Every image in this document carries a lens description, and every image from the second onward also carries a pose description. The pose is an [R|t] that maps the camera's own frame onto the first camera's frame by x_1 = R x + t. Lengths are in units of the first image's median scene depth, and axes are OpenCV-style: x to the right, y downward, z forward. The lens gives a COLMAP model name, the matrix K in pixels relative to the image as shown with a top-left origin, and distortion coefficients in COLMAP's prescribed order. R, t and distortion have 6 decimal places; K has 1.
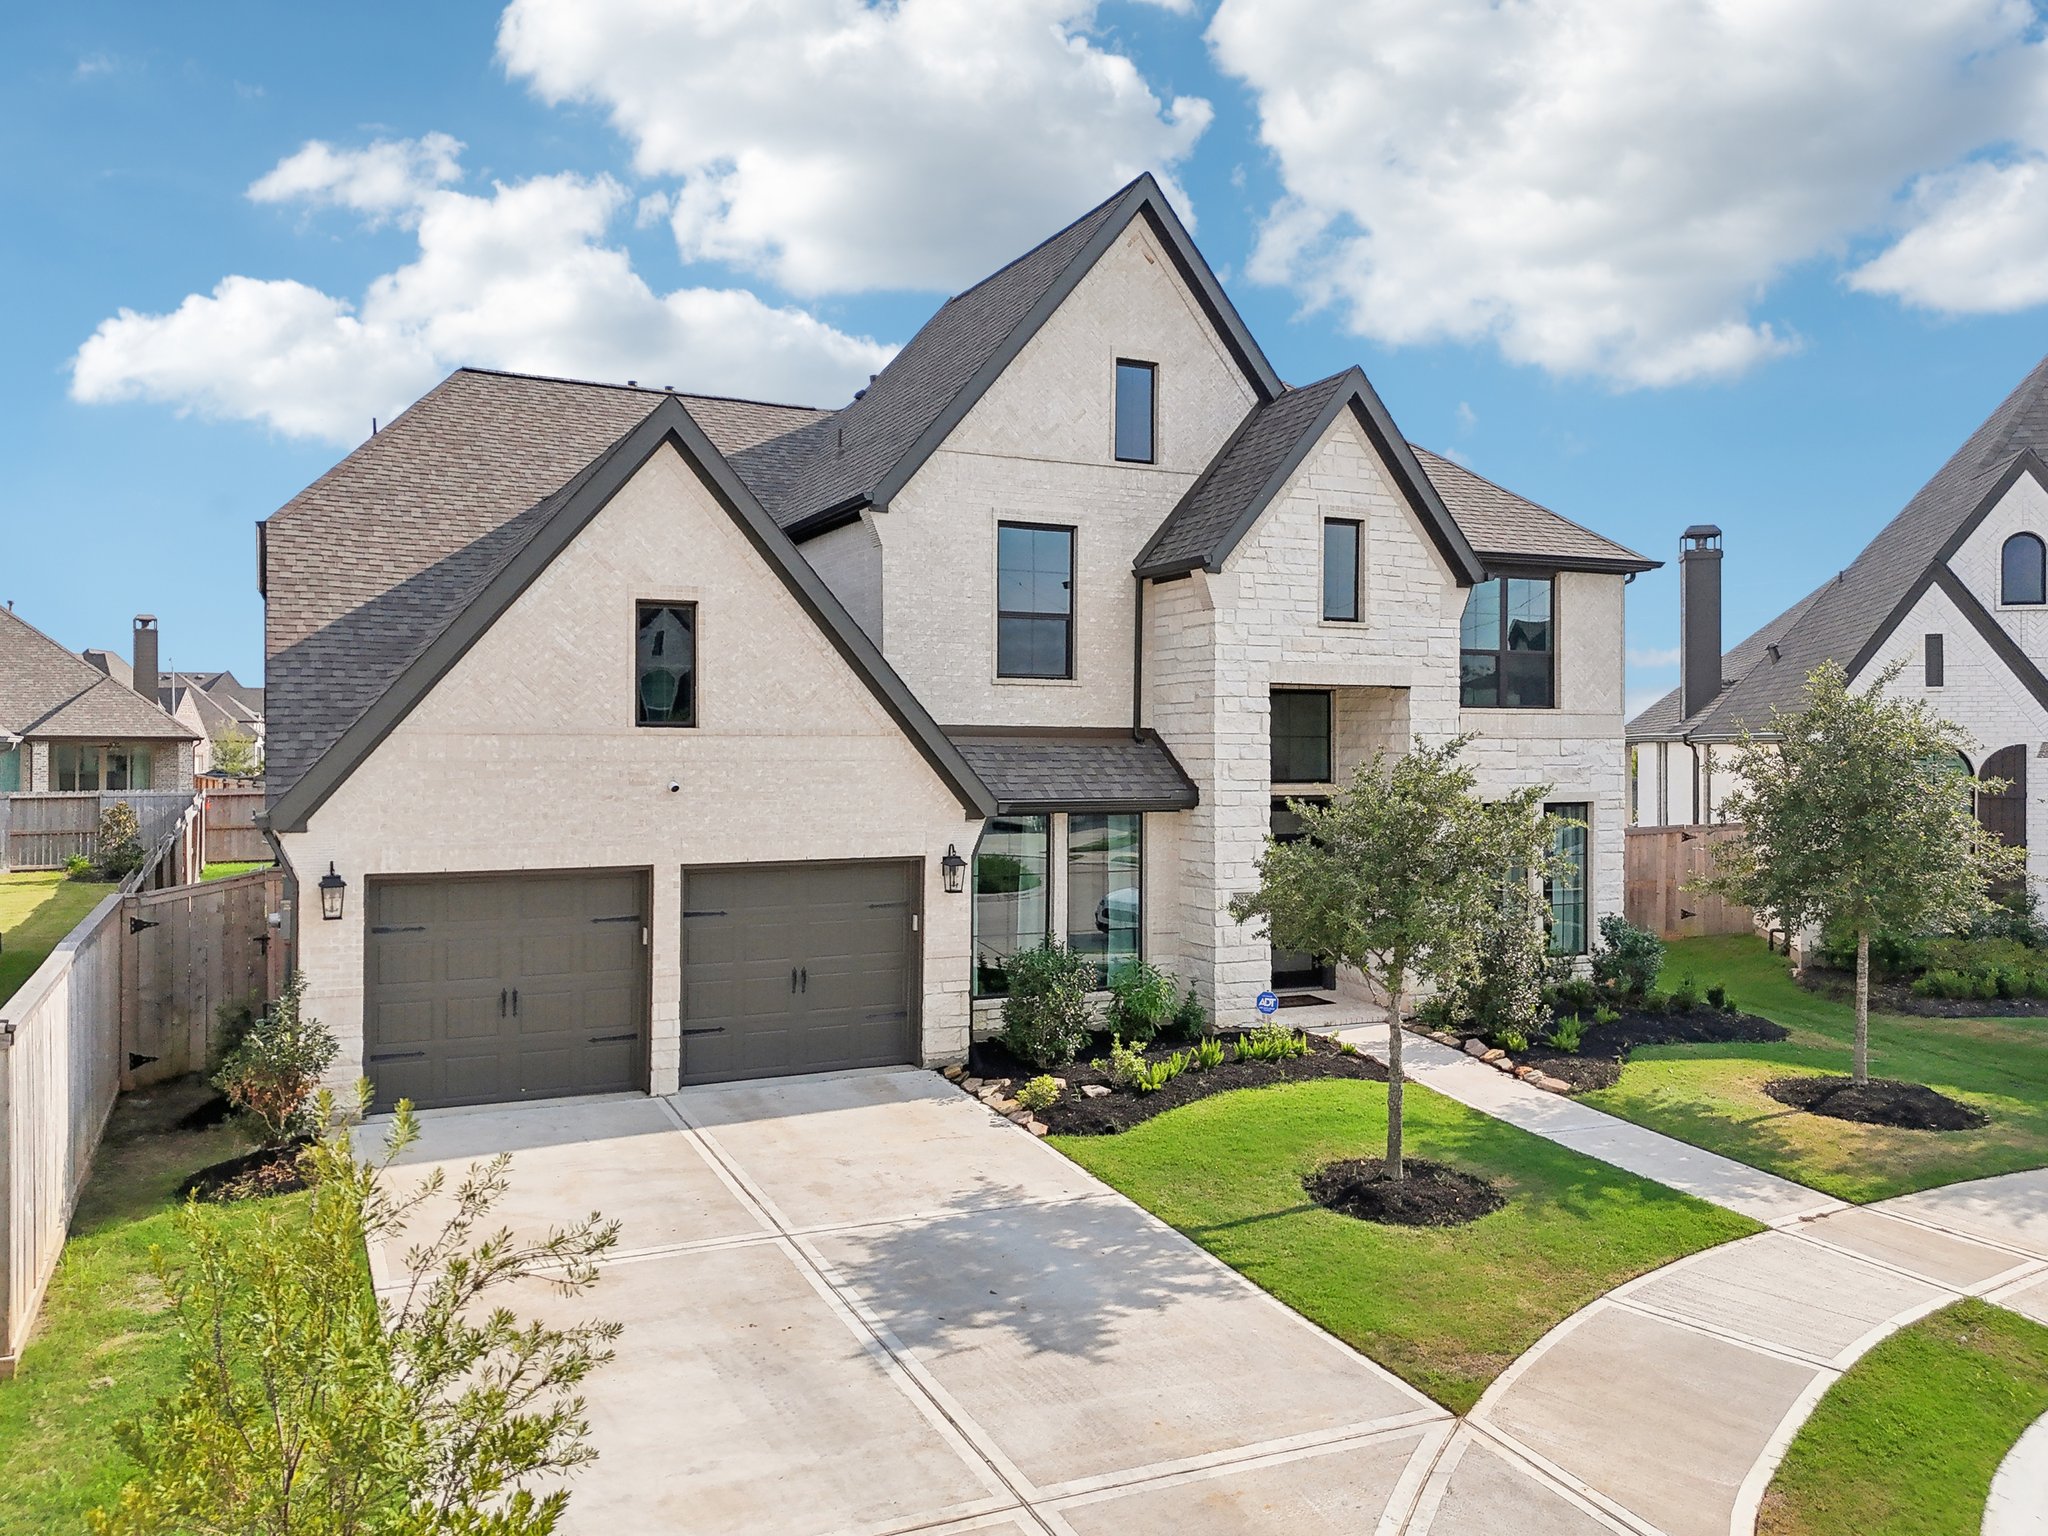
lens RADIAL K [[1595.5, 0, 1024.0], [0, 1595.5, 768.0], [0, 0, 1]] dist [0.062275, -0.061143]
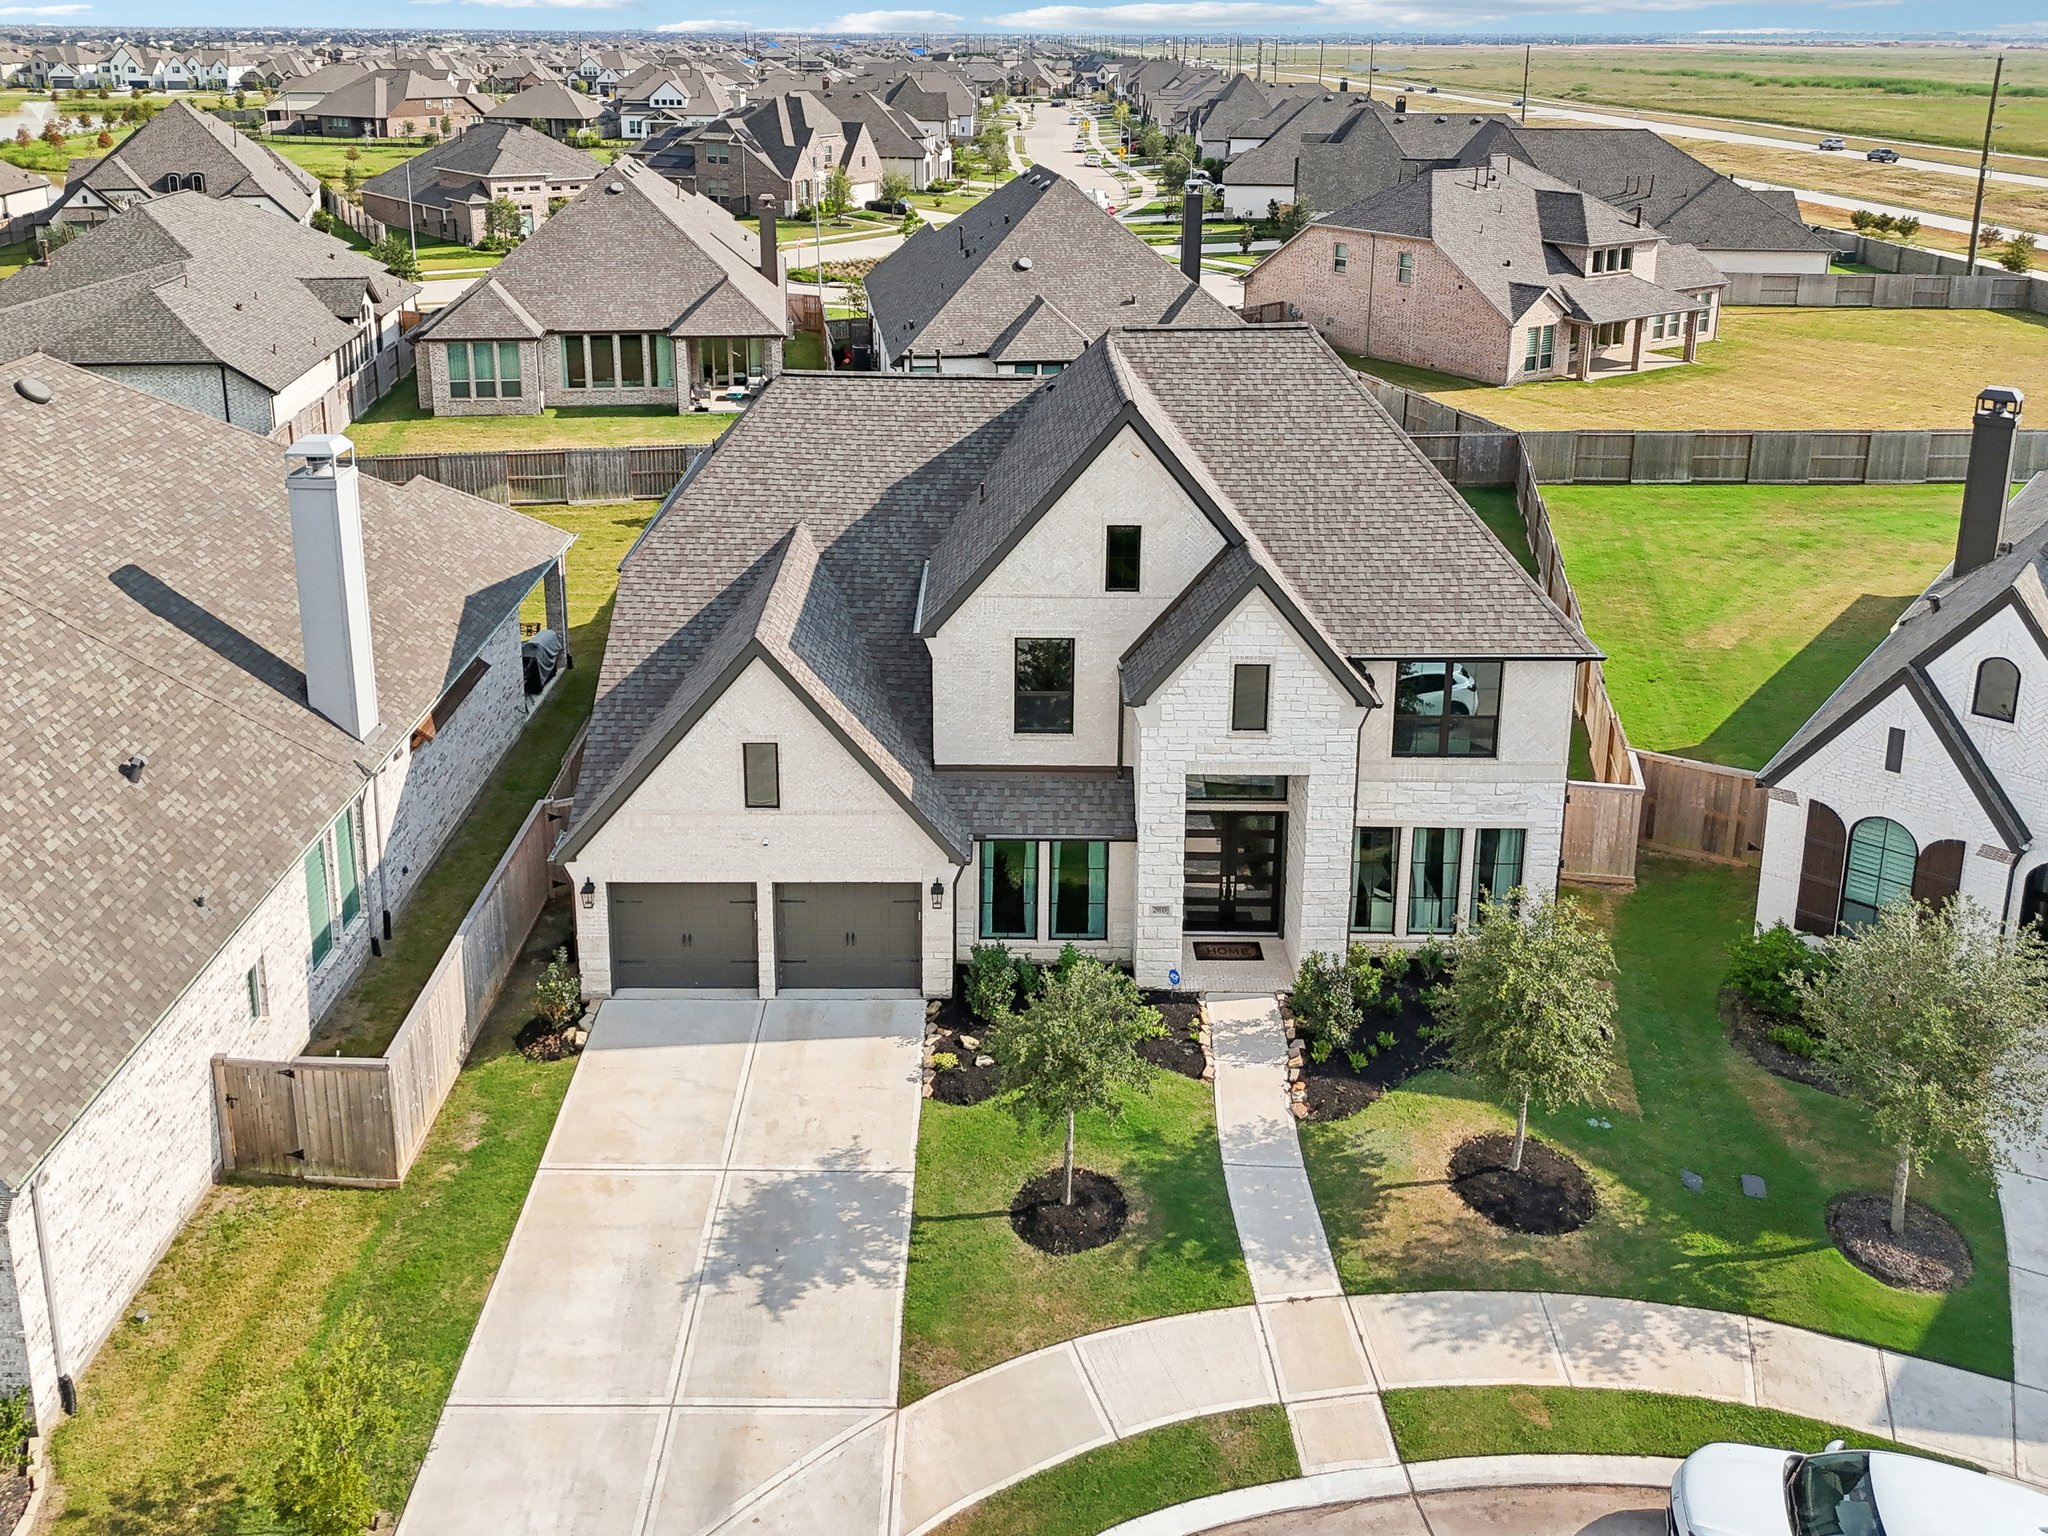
lens RADIAL K [[1657.3, 0, 988.0], [0, 1657.3, 433.8], [0, 0, 1]] dist [0.055898, -0.050592]
pose [[0.898957, 0.108142, -0.424478, 0.690411], [-0.009139, 0.973466, 0.228649, -0.802213], [0.437941, -0.201666, 0.876093, -0.379426]]
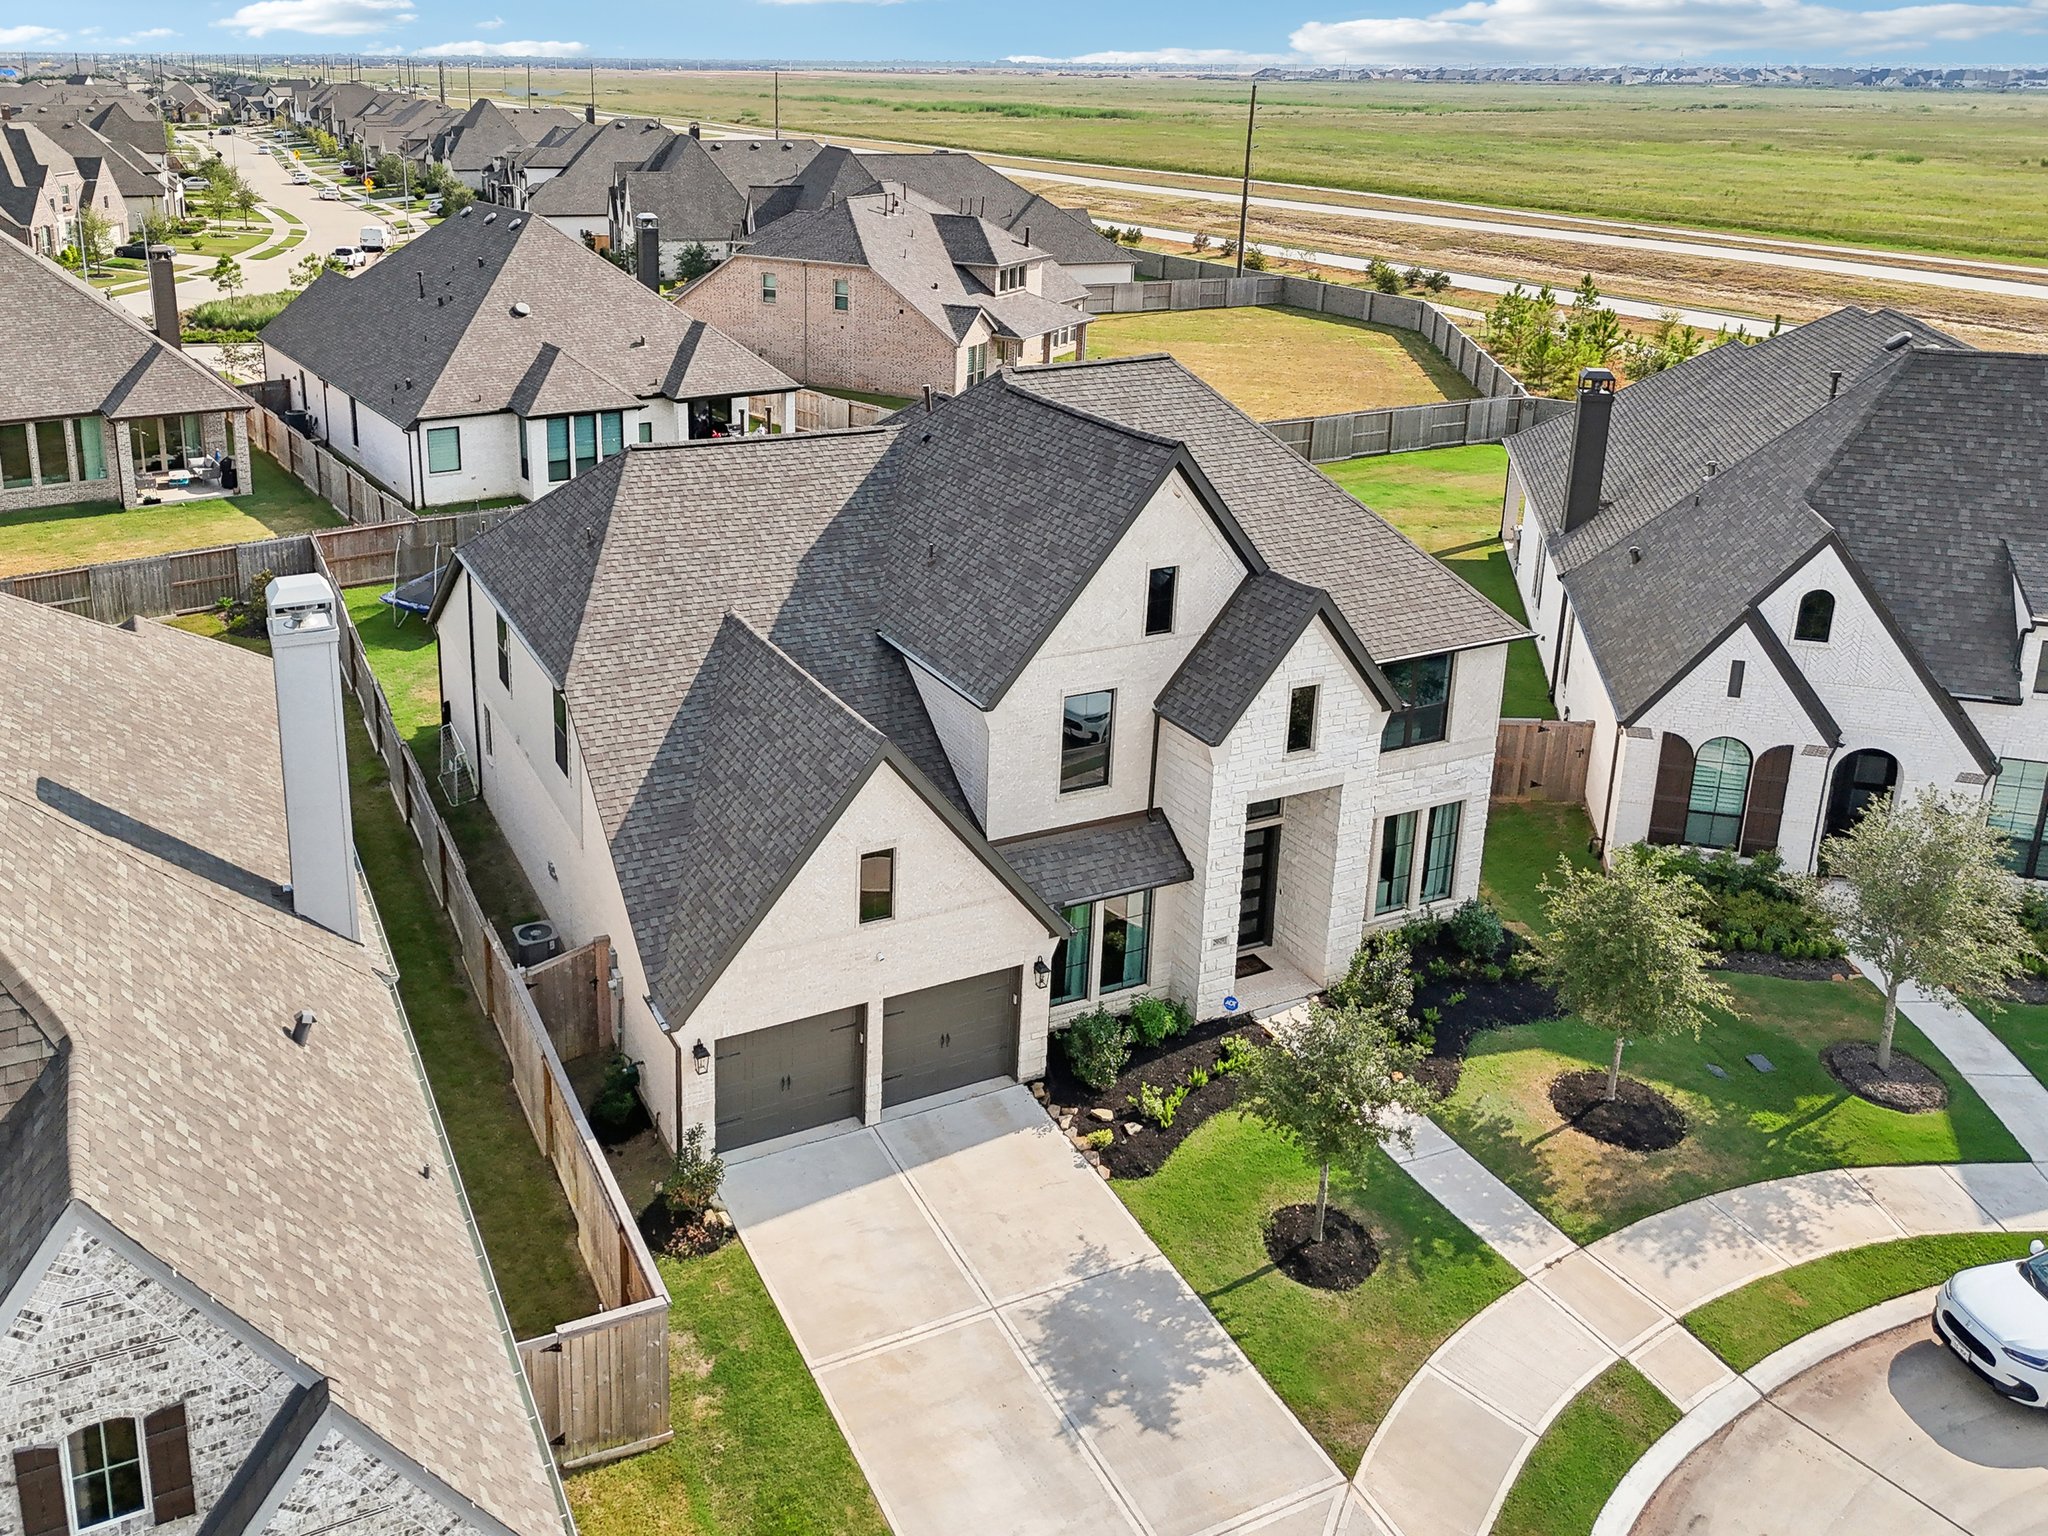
lens RADIAL K [[1674.8, 0, 858.5], [0, 1674.8, 518.6], [0, 0, 1]] dist [0.054517, -0.047425]
pose [[0.999728, 0.016435, -0.016550, -0.208878], [-0.011667, 0.966789, 0.255308, -0.805418], [0.020196, -0.255046, 0.966718, -0.496124]]
